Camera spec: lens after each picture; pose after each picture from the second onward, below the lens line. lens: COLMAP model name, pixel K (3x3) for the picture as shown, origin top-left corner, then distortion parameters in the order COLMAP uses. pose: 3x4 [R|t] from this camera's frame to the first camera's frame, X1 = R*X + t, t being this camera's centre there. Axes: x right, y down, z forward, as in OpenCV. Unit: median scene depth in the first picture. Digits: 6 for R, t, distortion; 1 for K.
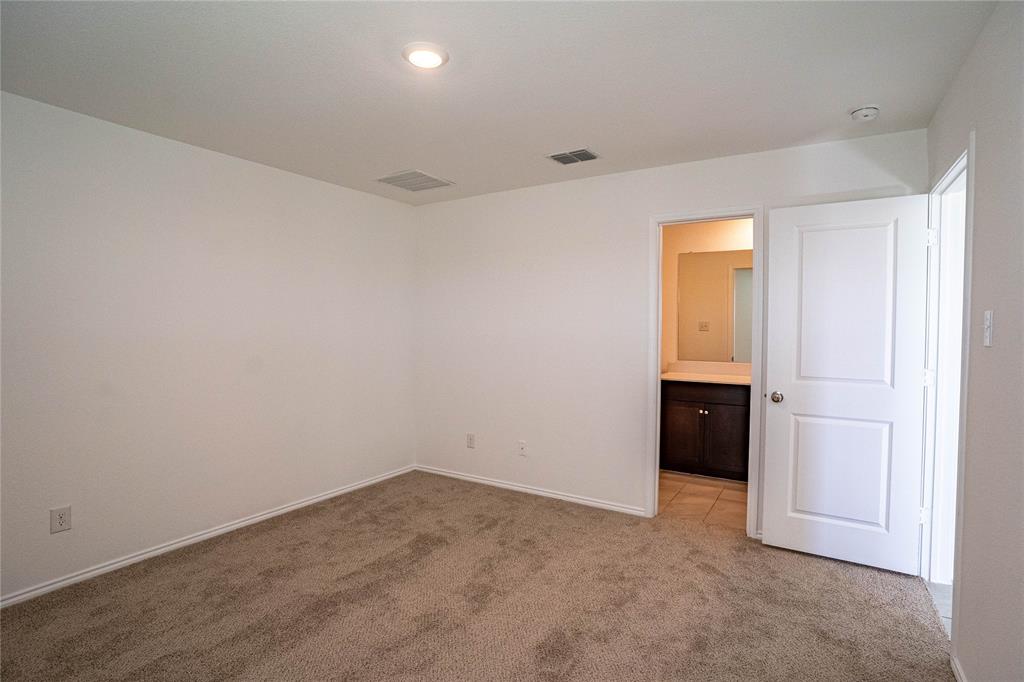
lens RADIAL K [[505.0, 0, 494.0], [0, 505.0, 333.1], [0, 0, 1]] dist [-0.068418, 0.026455]
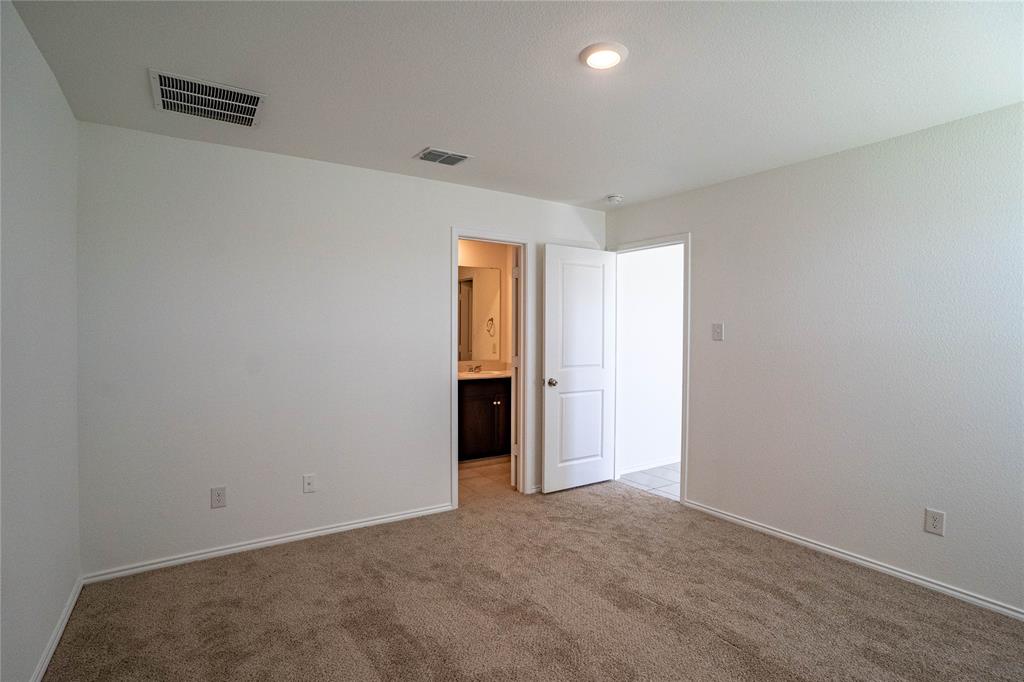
lens RADIAL K [[505.0, 0, 538.3], [0, 505.0, 335.3], [0, 0, 1]] dist [-0.068418, 0.026455]
pose [[0.383617, -0.012143, 0.923412, -0.677191], [0.012256, 0.999892, 0.008057, -0.011610], [-0.923411, 0.008226, 0.383724, 0.461242]]
